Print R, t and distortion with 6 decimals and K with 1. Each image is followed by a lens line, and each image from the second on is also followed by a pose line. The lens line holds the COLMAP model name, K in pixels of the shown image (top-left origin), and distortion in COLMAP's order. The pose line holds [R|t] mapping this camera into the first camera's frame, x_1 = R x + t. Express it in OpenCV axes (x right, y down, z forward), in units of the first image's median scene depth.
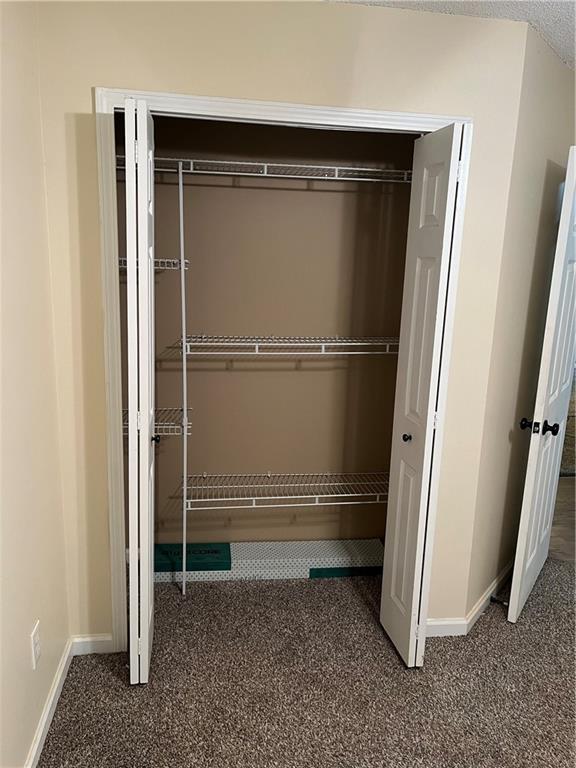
lens RADIAL K [[578.8, 0, 287.7], [0, 578.8, 381.6], [0, 0, 1]] dist [0.062678, -0.063232]
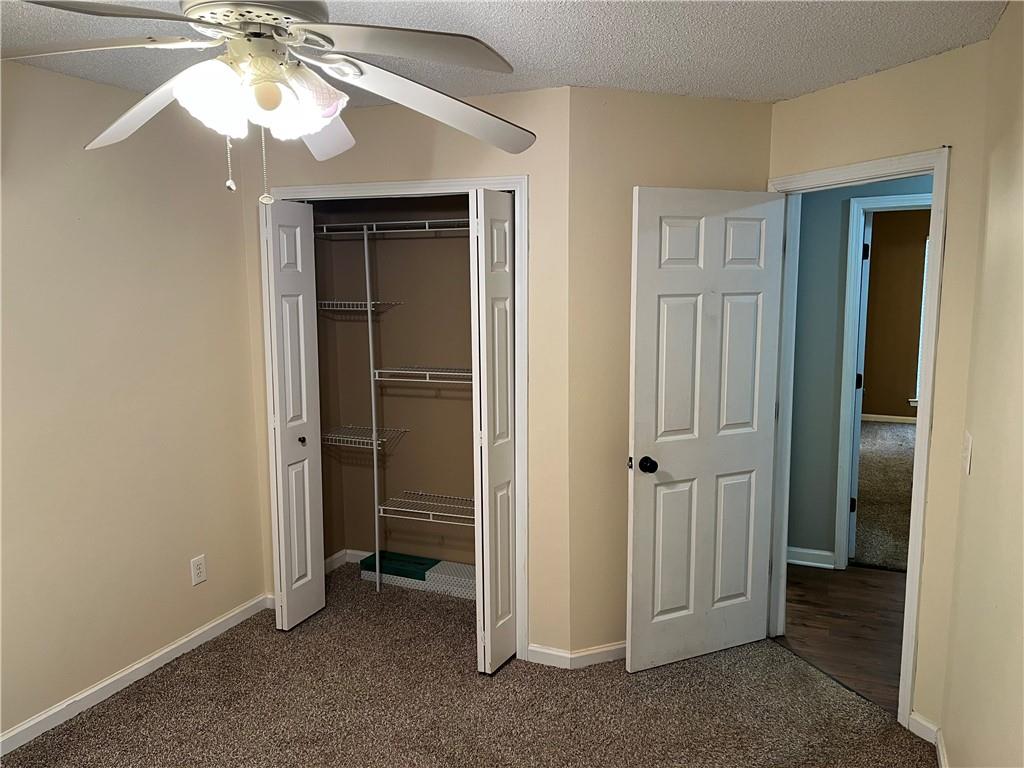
lens RADIAL K [[771.7, 0, 511.4], [0, 771.7, 385.6], [0, 0, 1]] dist [0.062678, -0.063232]
pose [[0.860089, 0.031483, -0.509171, 0.826094], [-0.071533, 0.995676, -0.059270, 0.037059], [0.505103, 0.087400, 0.858622, -0.209446]]
